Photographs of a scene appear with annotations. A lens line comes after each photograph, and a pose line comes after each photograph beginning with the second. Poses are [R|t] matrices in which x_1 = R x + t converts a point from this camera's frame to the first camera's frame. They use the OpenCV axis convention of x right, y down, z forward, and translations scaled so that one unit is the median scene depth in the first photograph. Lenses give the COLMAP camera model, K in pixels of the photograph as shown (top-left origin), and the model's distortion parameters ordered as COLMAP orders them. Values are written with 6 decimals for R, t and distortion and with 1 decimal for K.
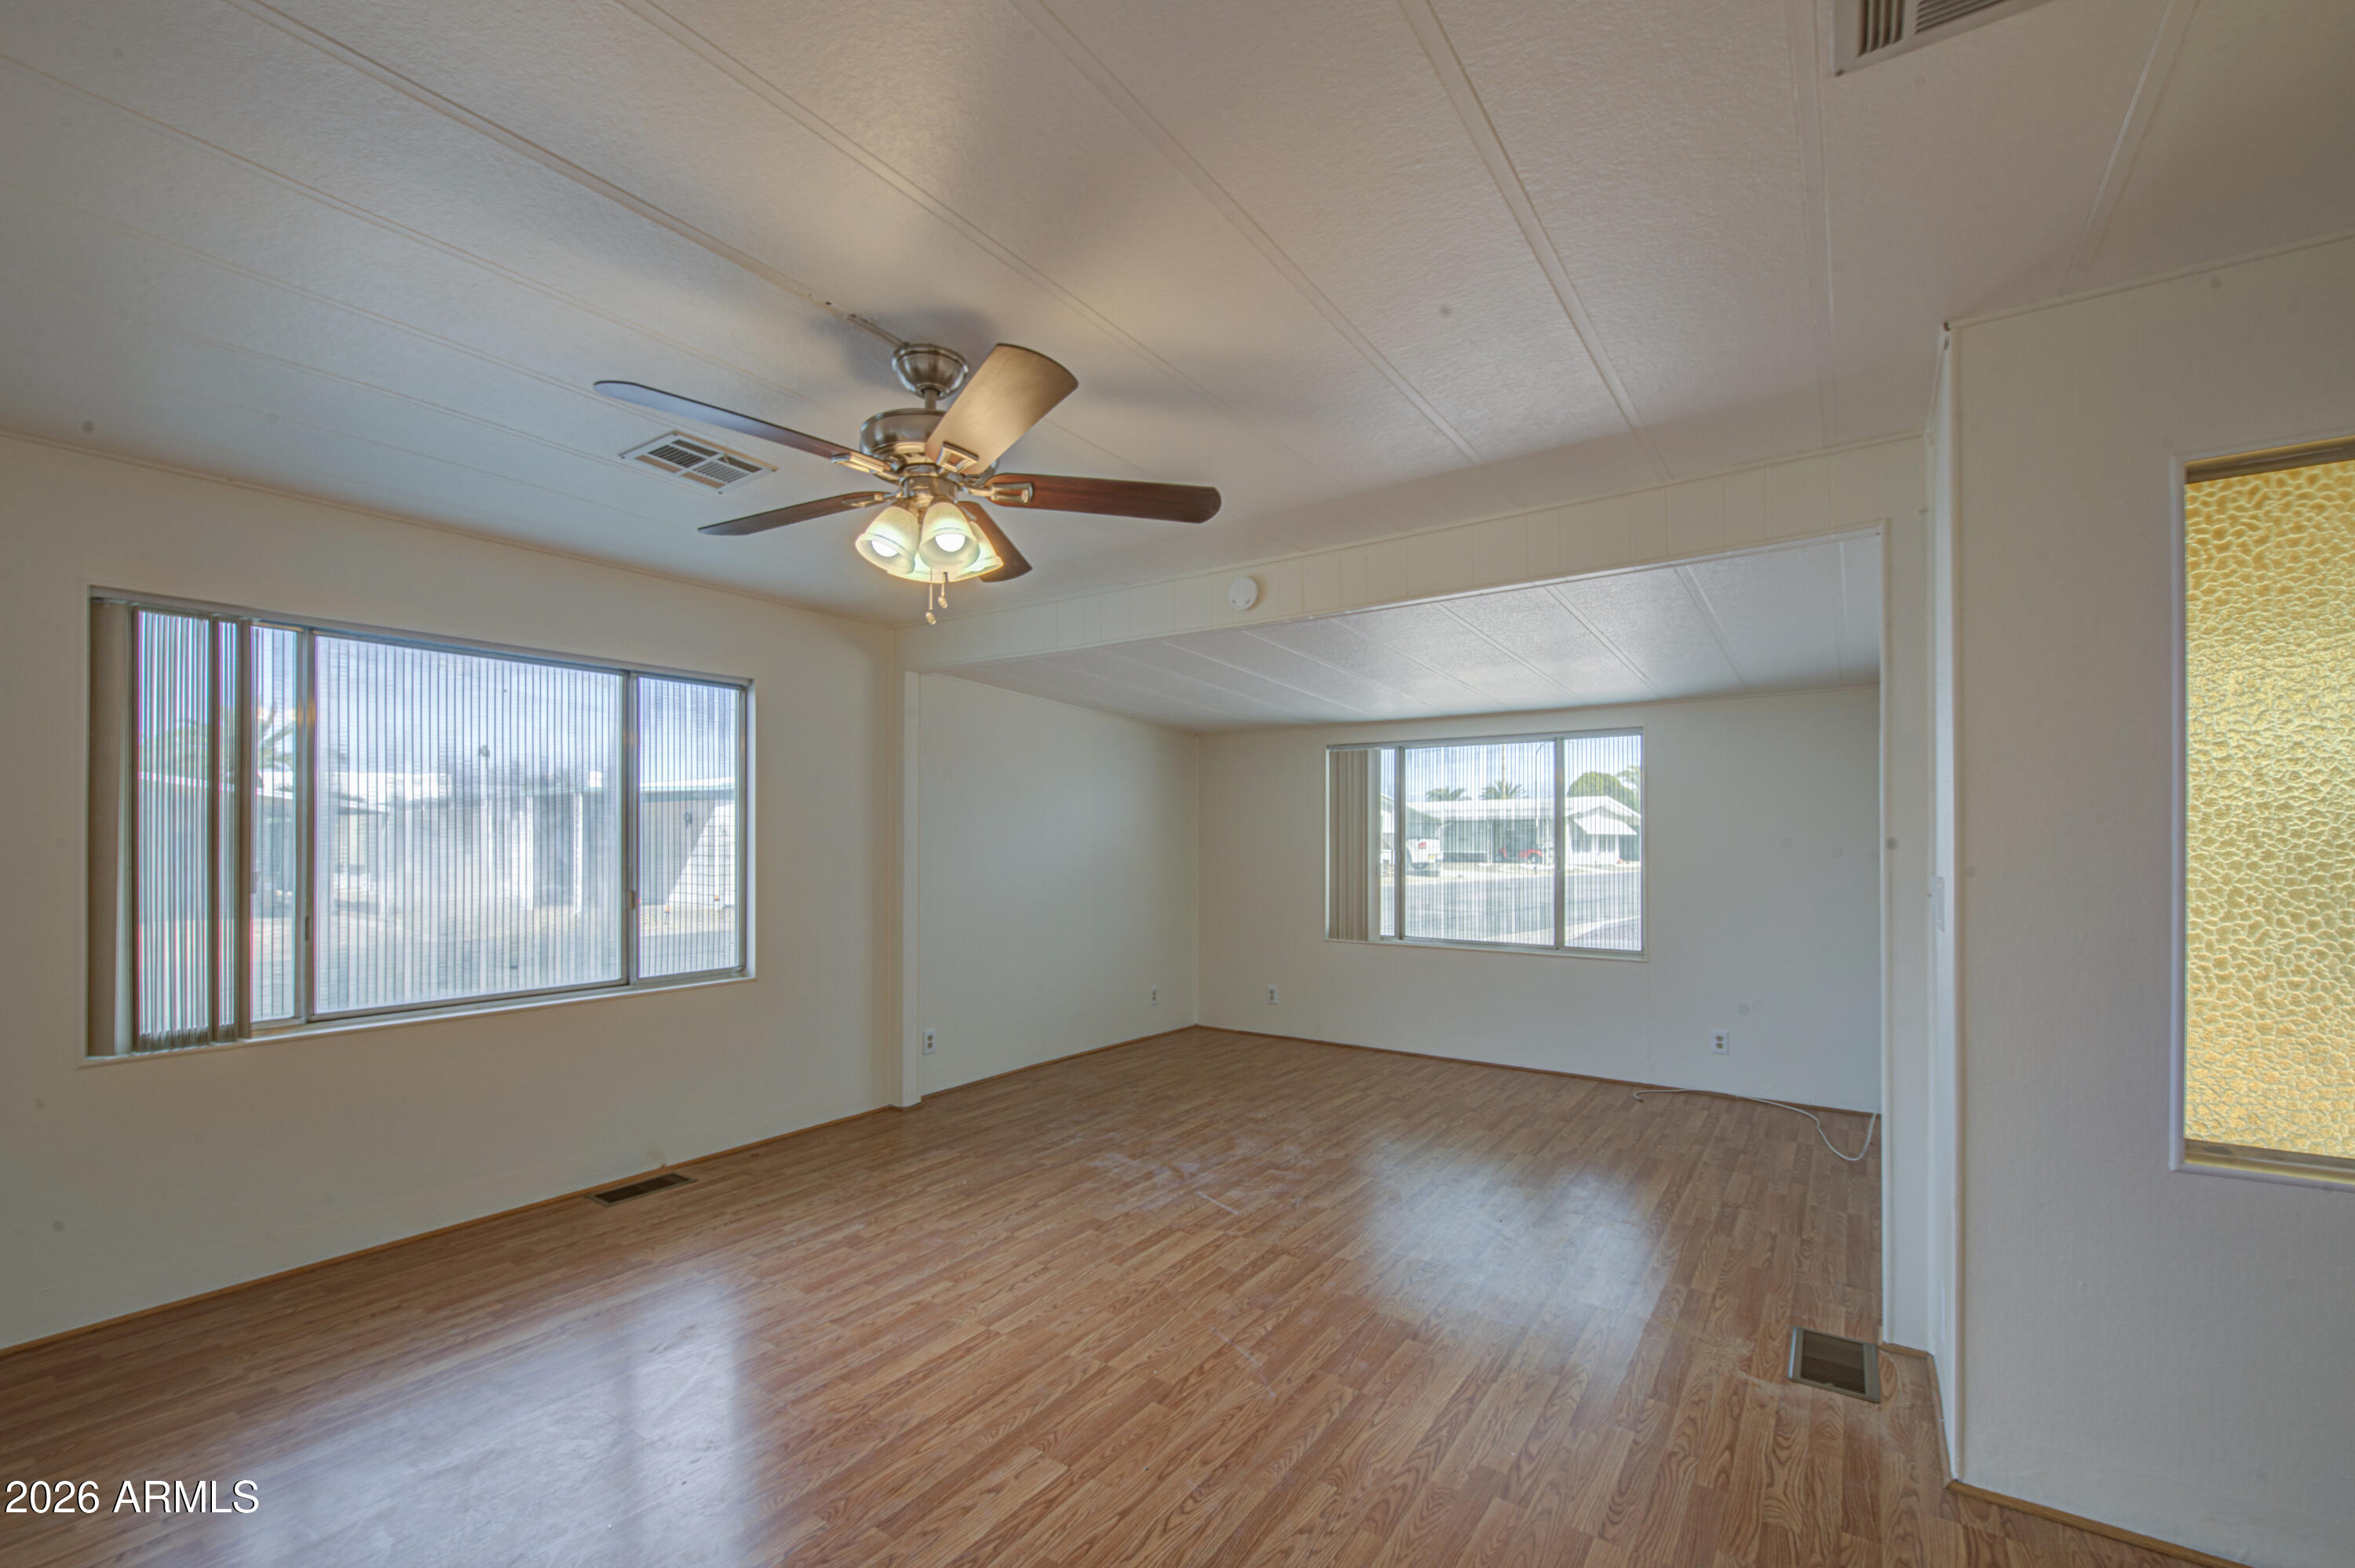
lens RADIAL K [[975.0, 0, 1177.2], [0, 975.0, 859.3], [0, 0, 1]] dist [0.001564, -0.003130]
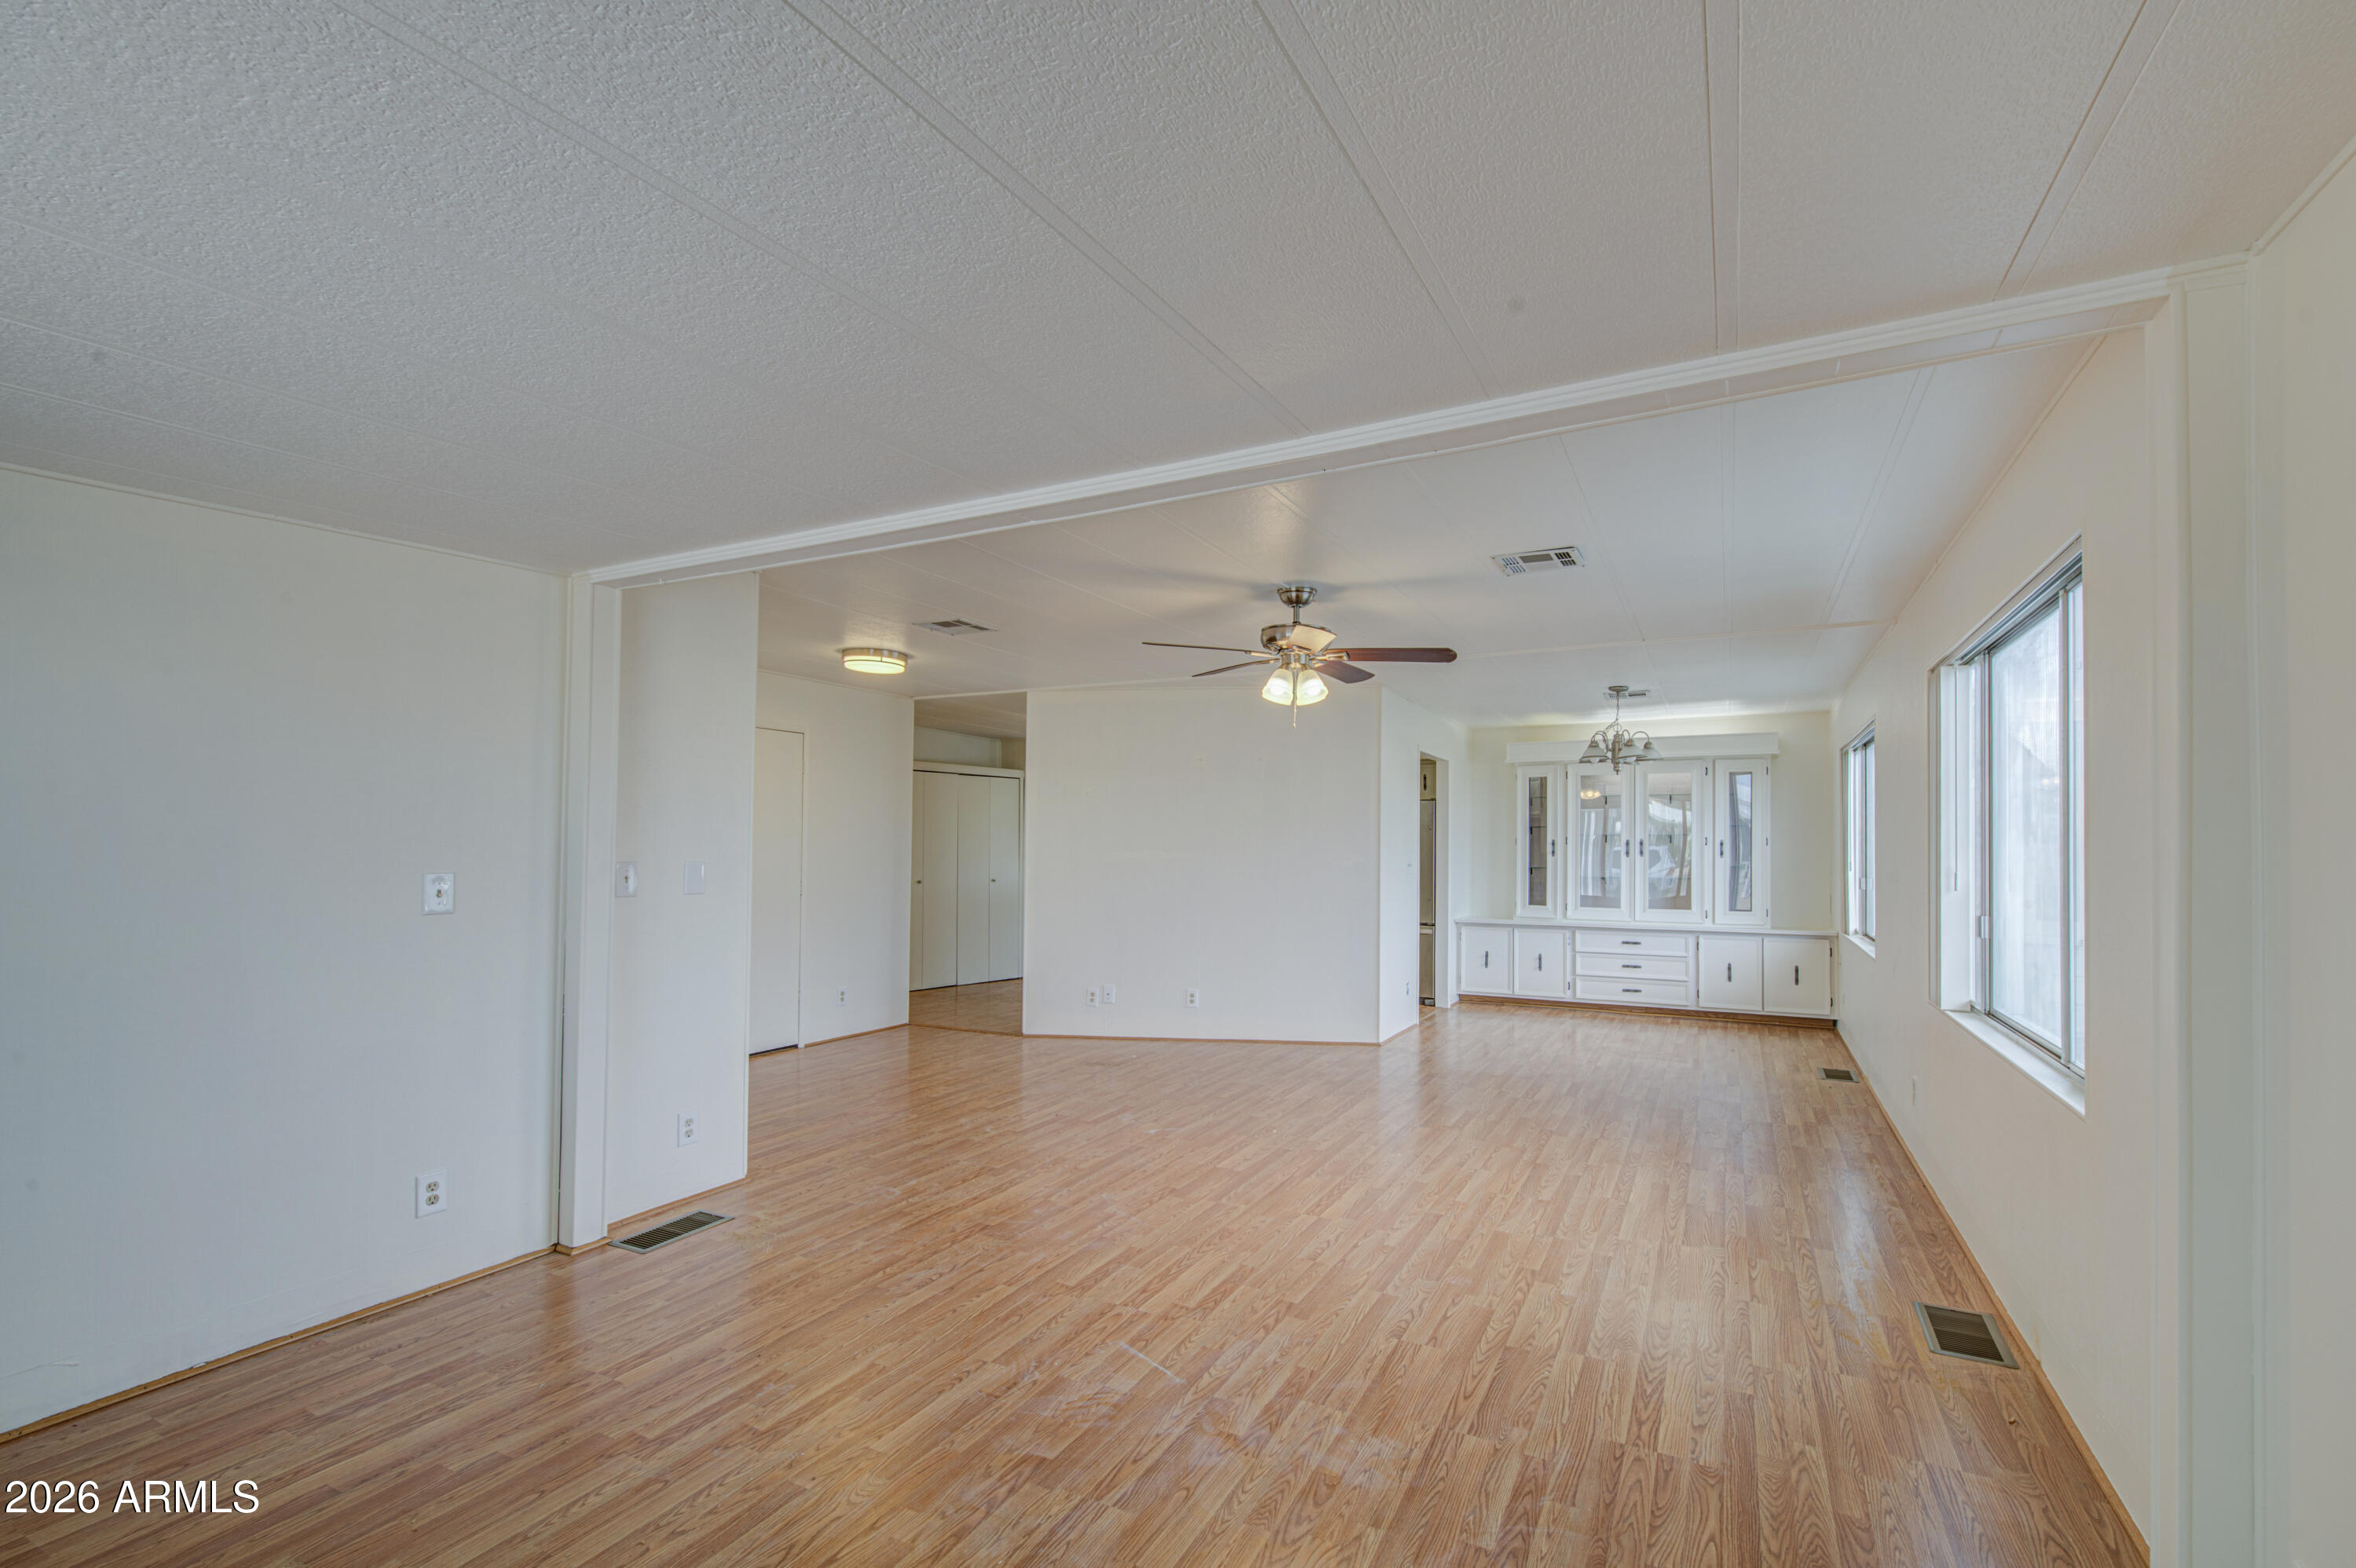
lens RADIAL K [[1013.4, 0, 1208.4], [0, 1013.4, 837.5], [0, 0, 1]] dist [0.008469, -0.000152]
pose [[-0.991590, -0.006992, -0.129232, 0.103524], [-0.008967, 0.999852, 0.014706, -0.032504], [0.129110, 0.015741, -0.991505, 1.860892]]
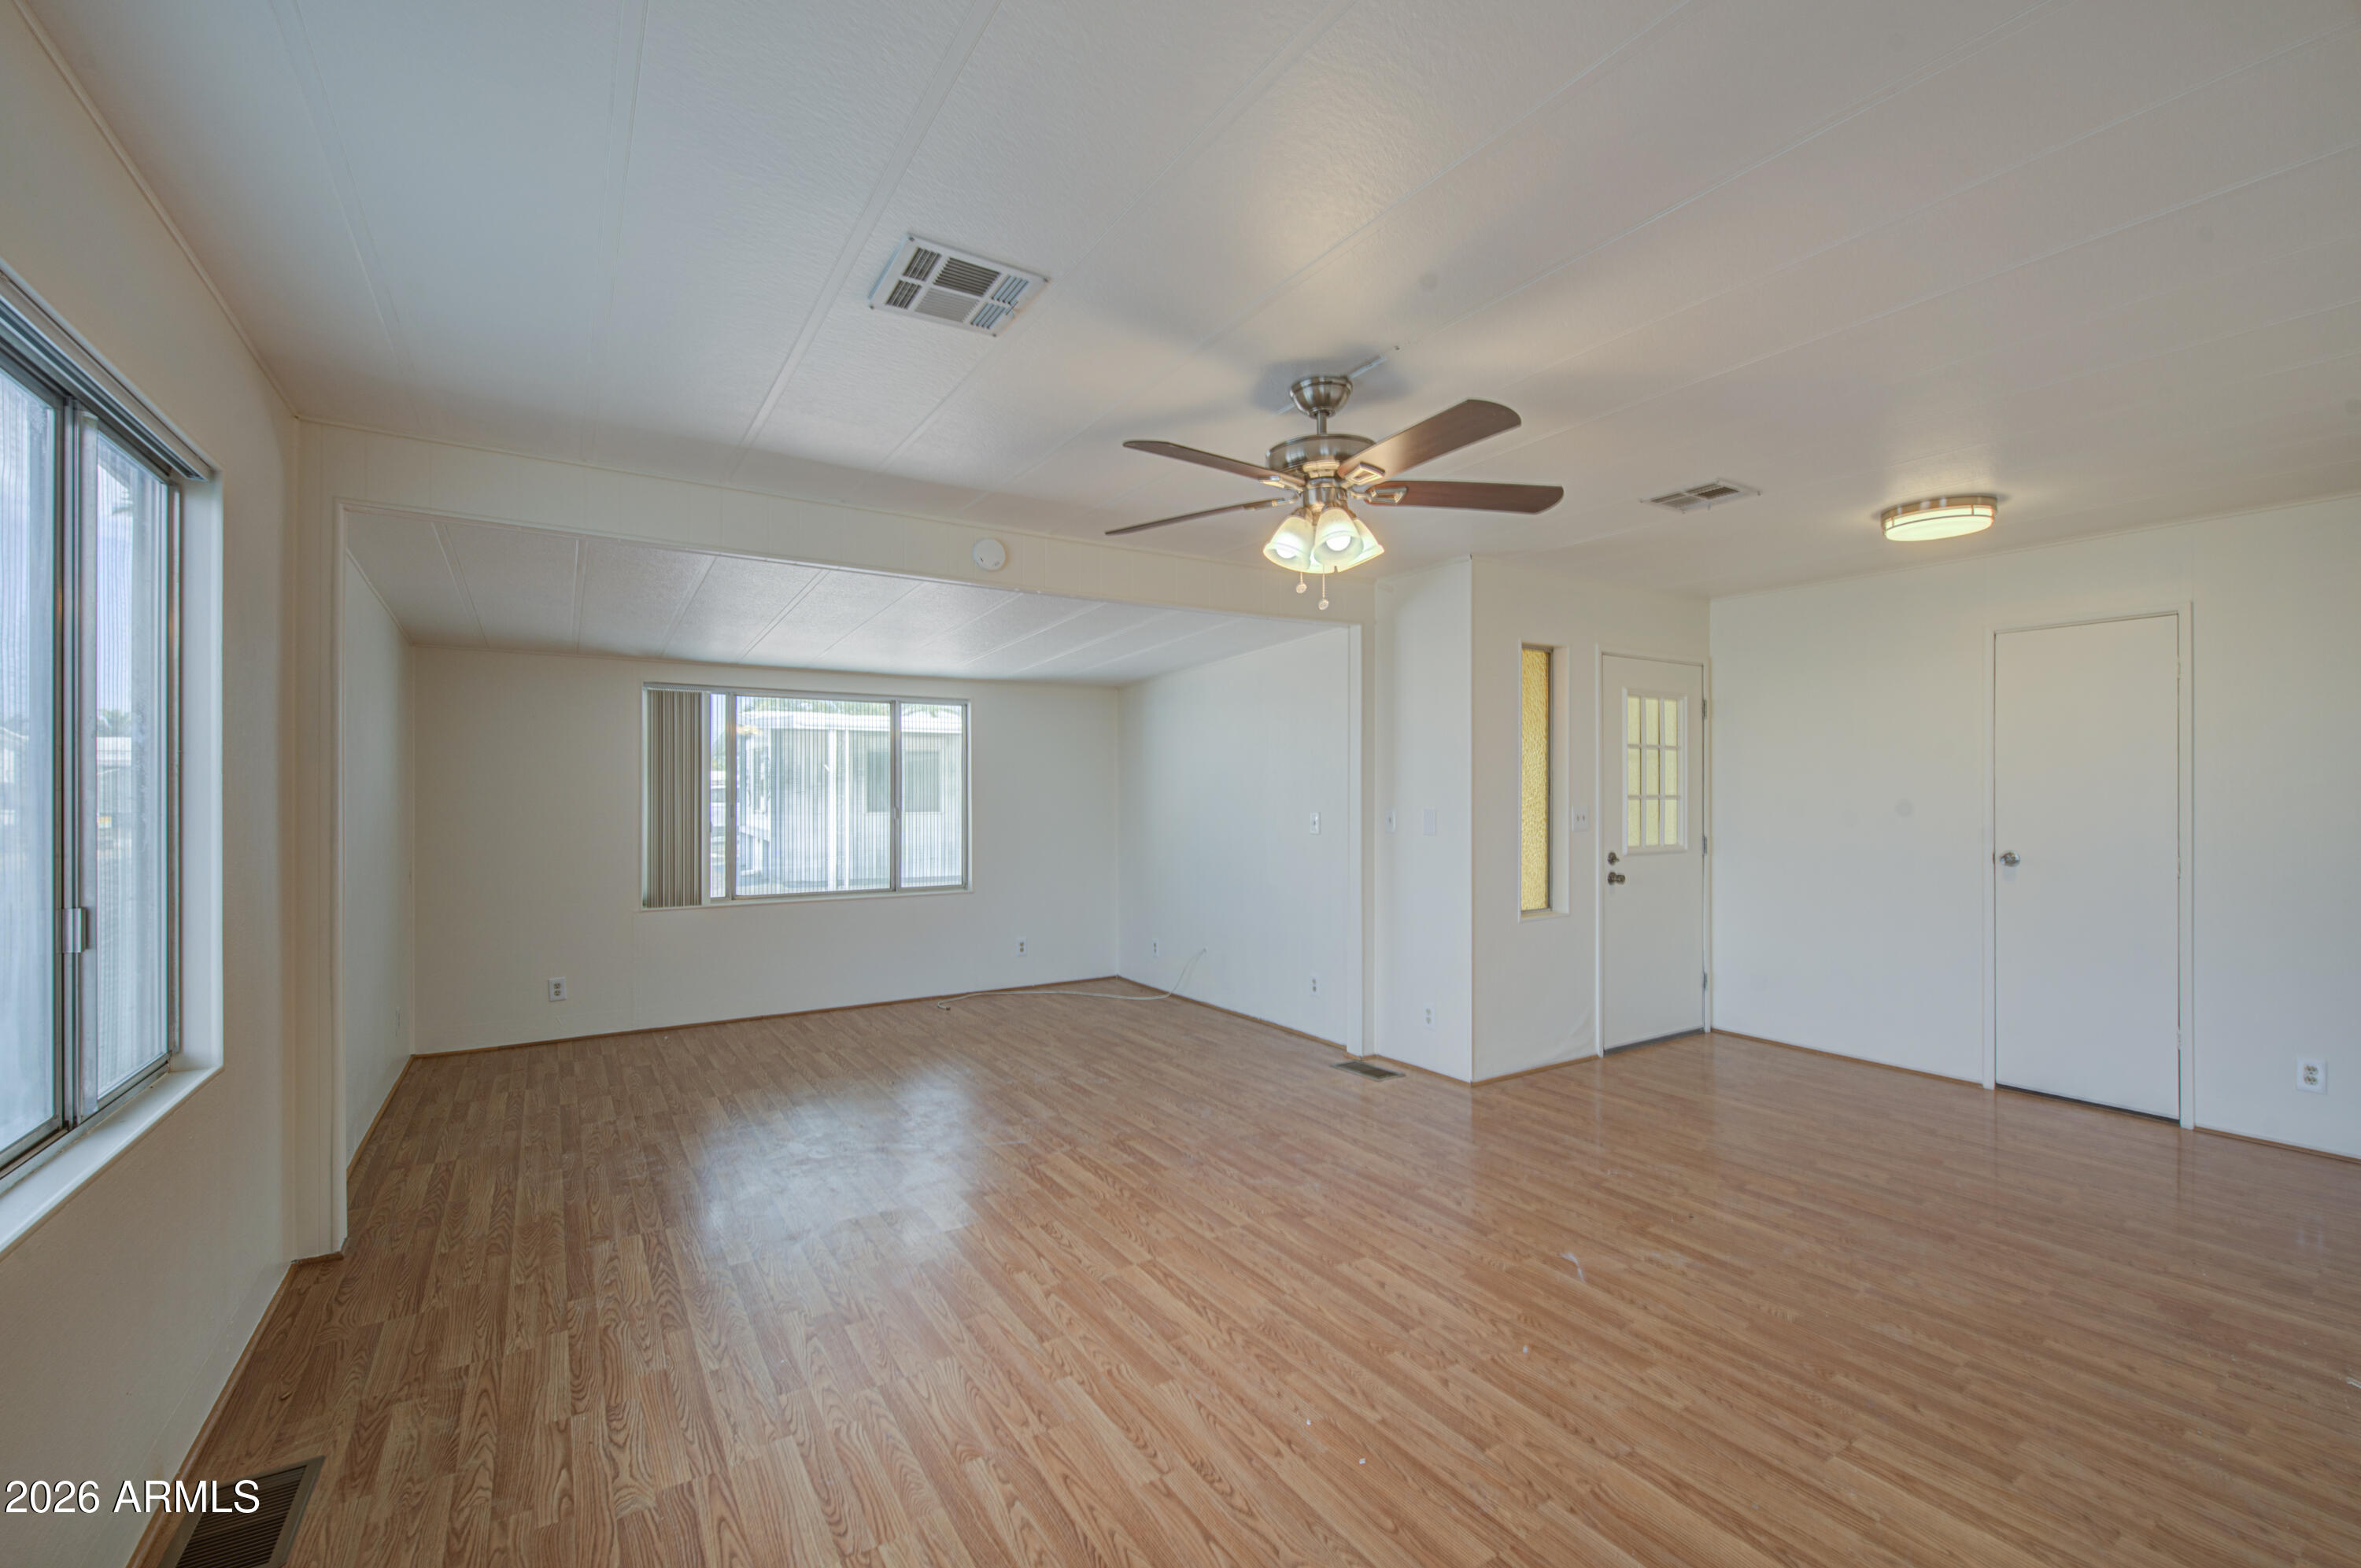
lens RADIAL K [[995.4, 0, 1198.8], [0, 995.4, 791.9], [0, 0, 1]] dist [0.002370, -0.004009]
pose [[0.381308, 0.000245, 0.924448, -0.916394], [0.022268, 0.999707, -0.009450, -0.003279], [-0.924180, 0.024189, 0.381191, 0.425627]]
